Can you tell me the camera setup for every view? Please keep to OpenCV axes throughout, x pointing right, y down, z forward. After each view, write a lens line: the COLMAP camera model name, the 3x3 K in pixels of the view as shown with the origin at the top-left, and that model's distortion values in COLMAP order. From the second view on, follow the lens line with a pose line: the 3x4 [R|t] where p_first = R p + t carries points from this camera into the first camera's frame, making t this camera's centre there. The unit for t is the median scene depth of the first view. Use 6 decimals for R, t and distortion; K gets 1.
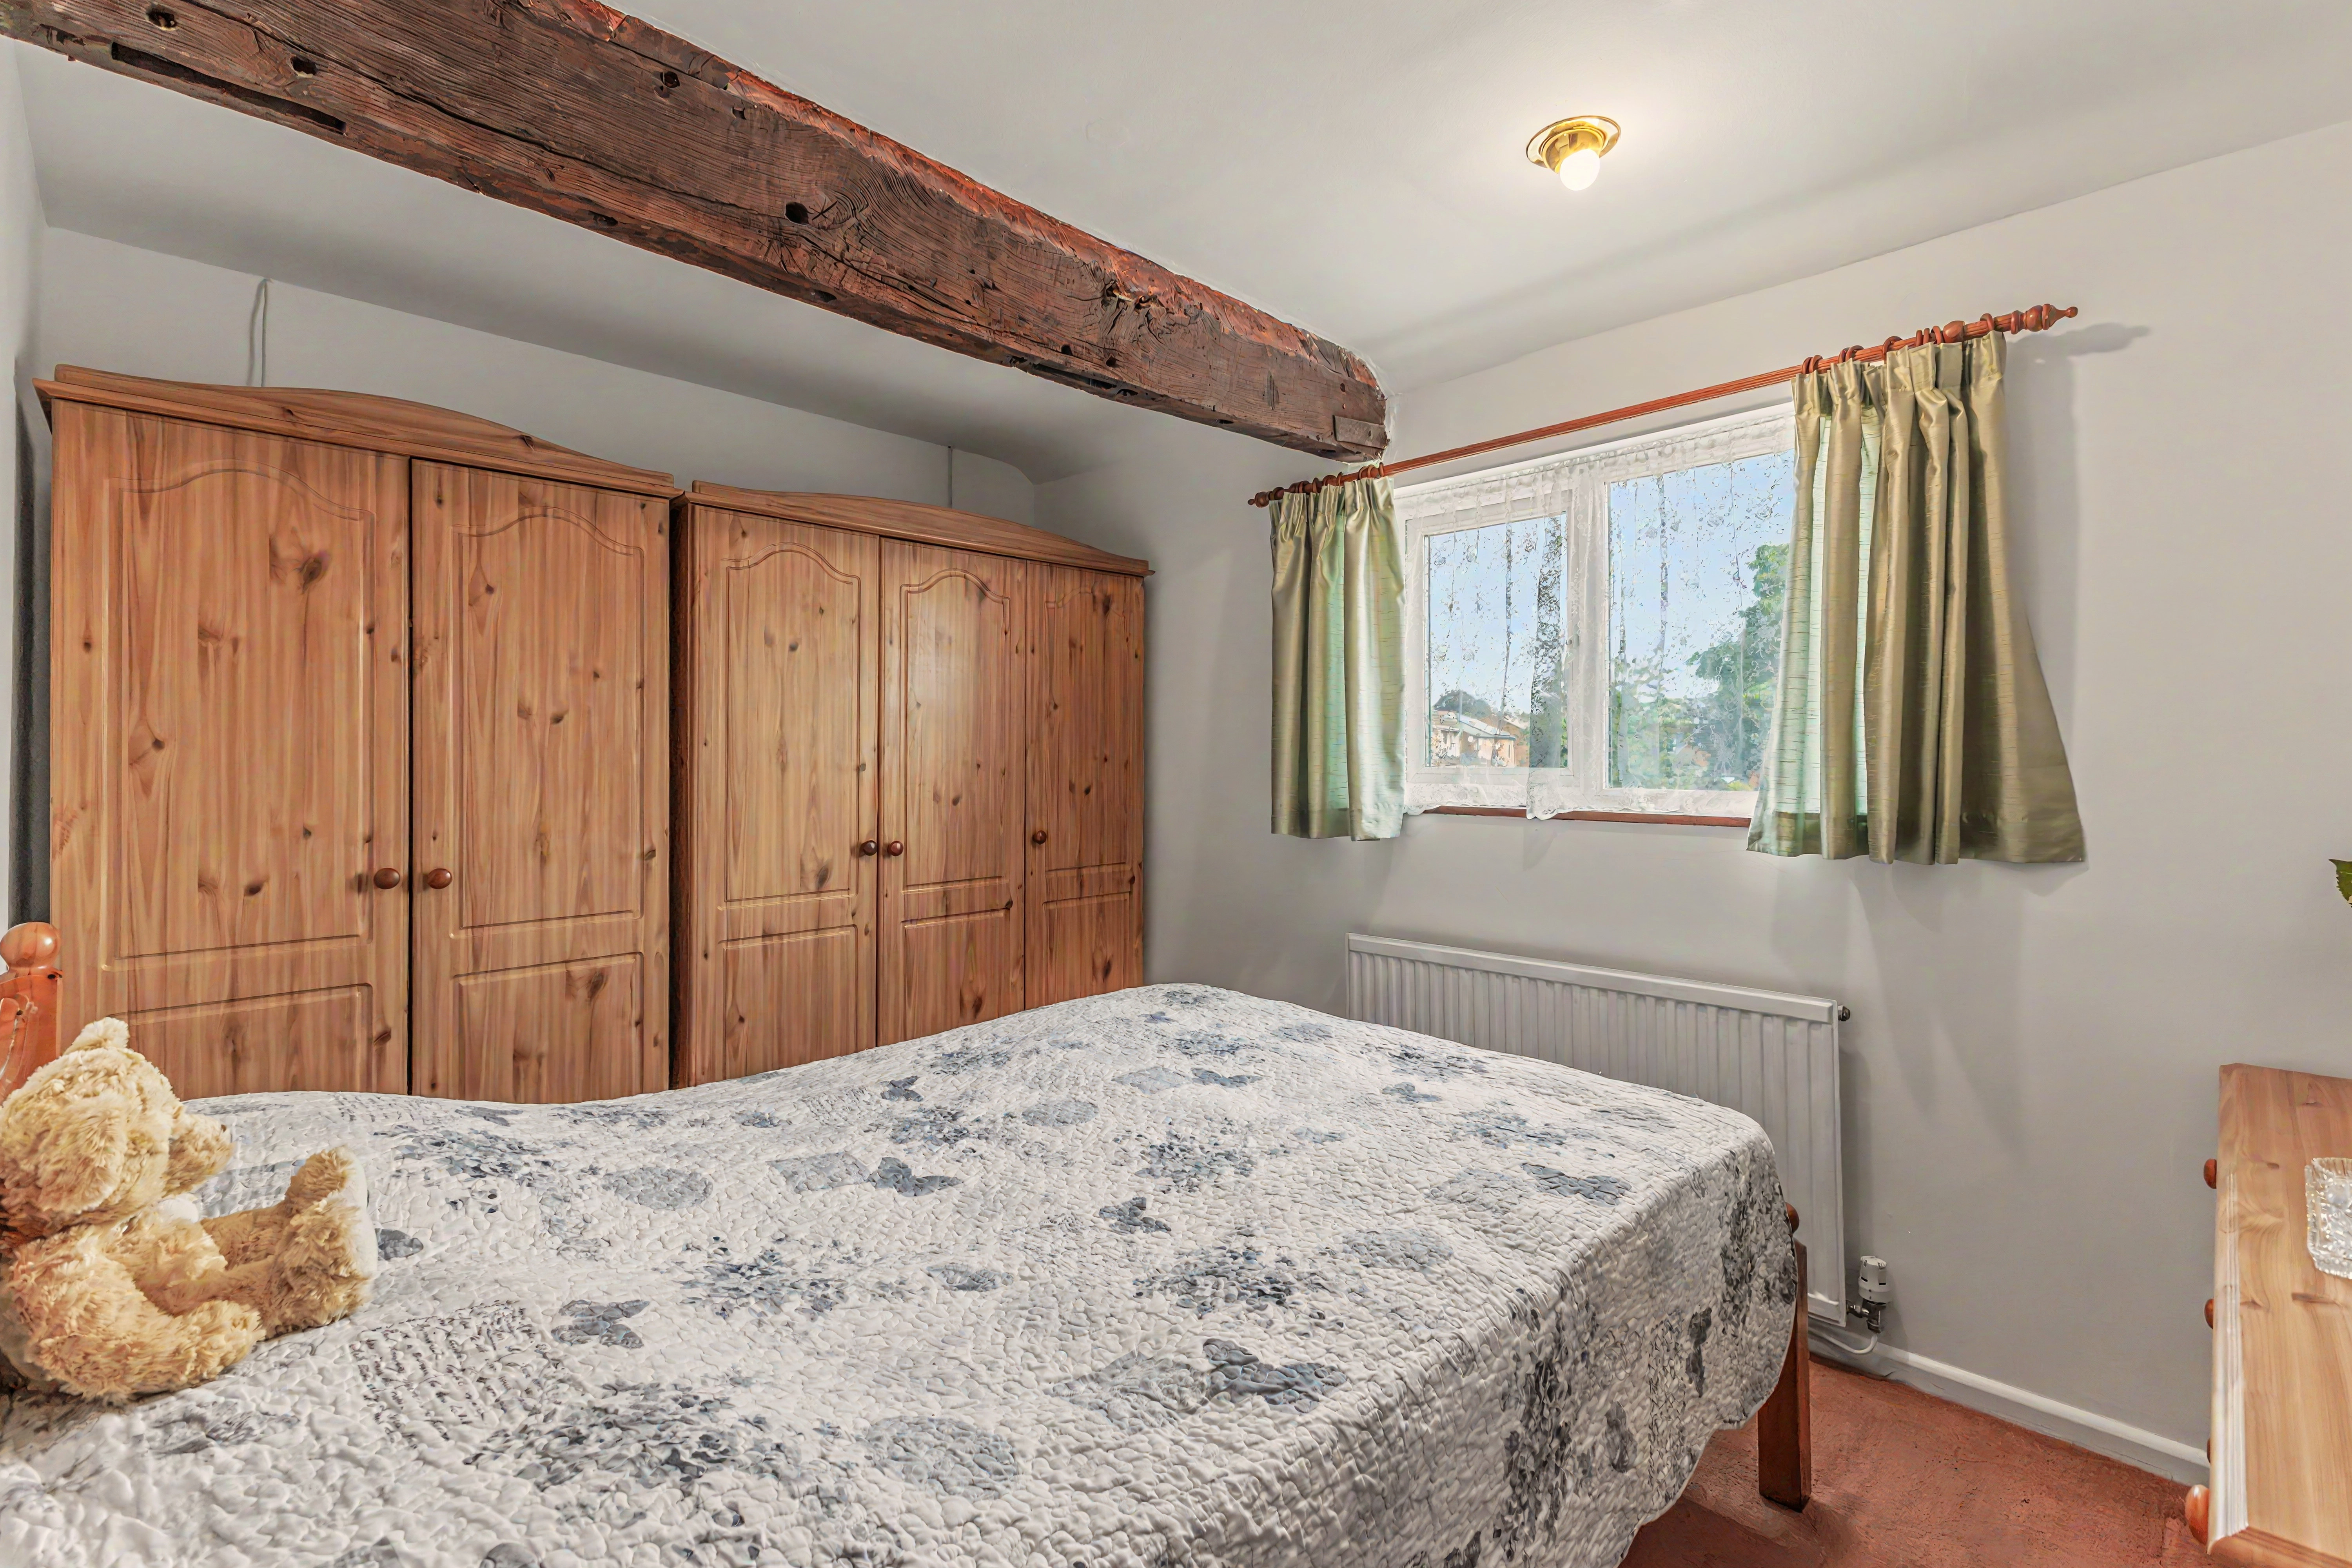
lens RADIAL K [[1022.2, 0, 1137.0], [0, 1022.2, 775.9], [0, 0, 1]] dist [0.001310, 0.000050]
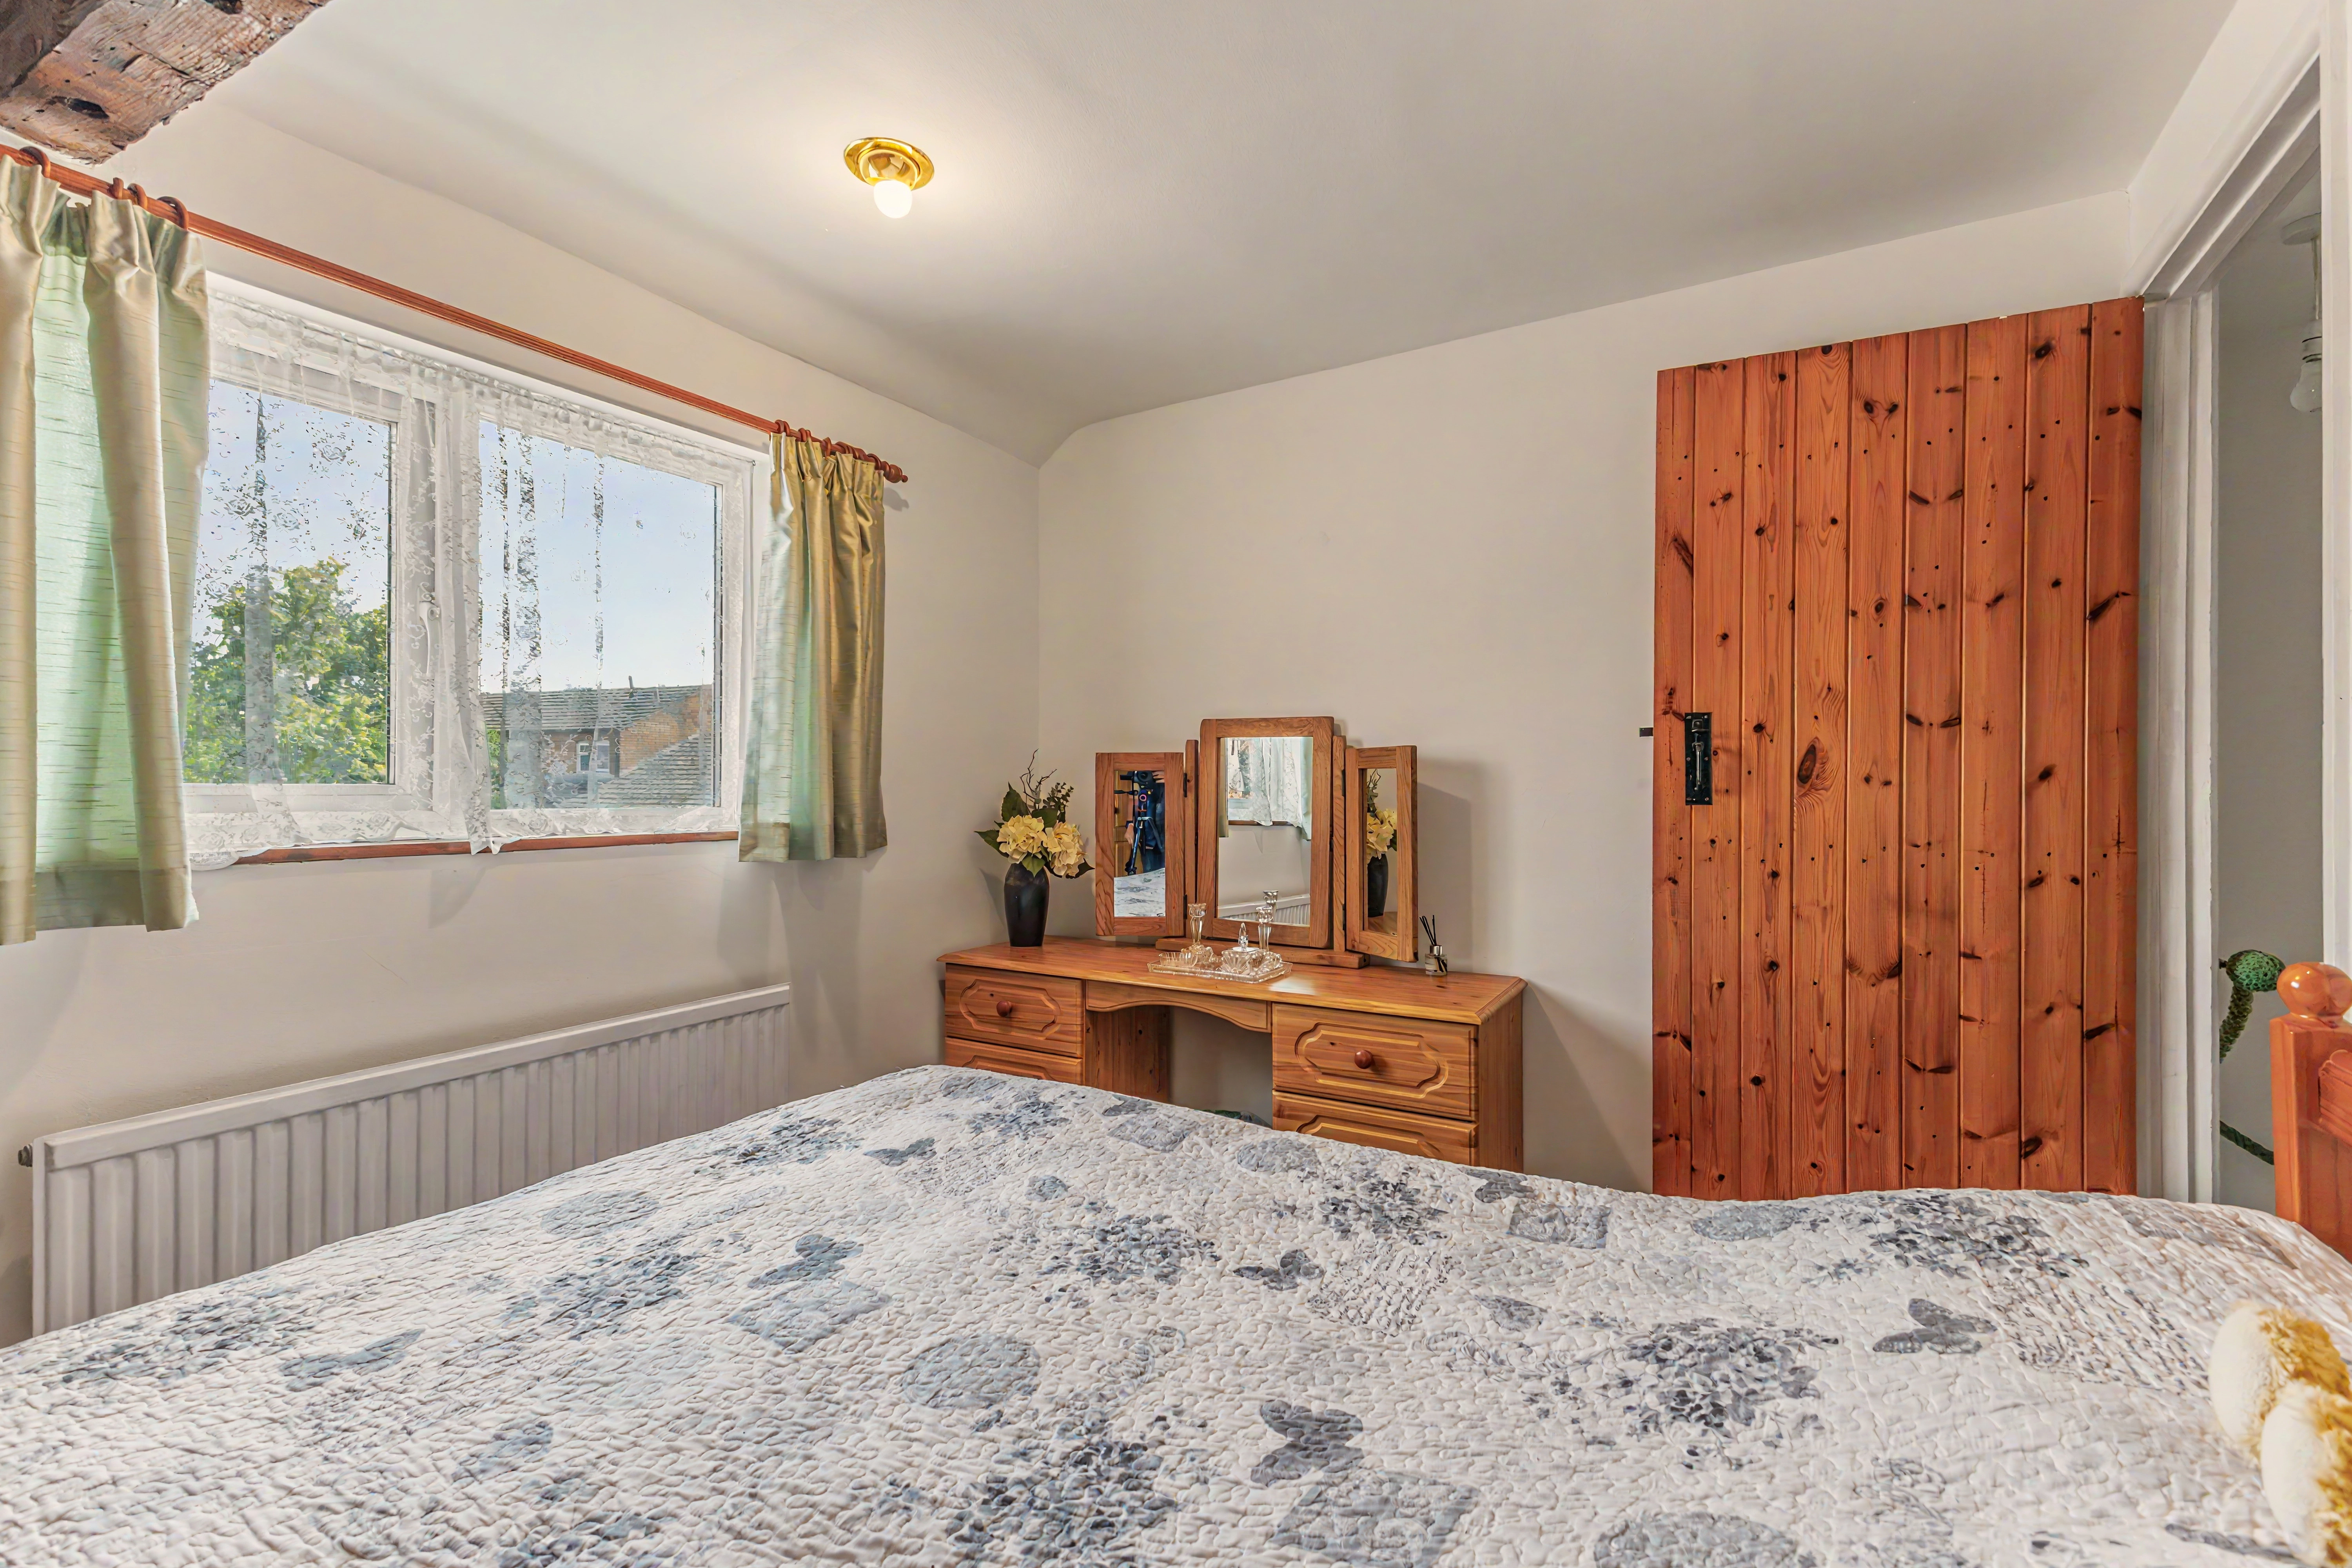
lens RADIAL K [[1045.1, 0, 1185.4], [0, 1045.1, 798.8], [0, 0, 1]] dist [0.002464, 0.000197]
pose [[-0.288288, -0.013243, 0.957452, -0.648329], [0.013513, 0.999749, 0.017897, -0.005642], [-0.957448, 0.018098, -0.288037, 1.005608]]
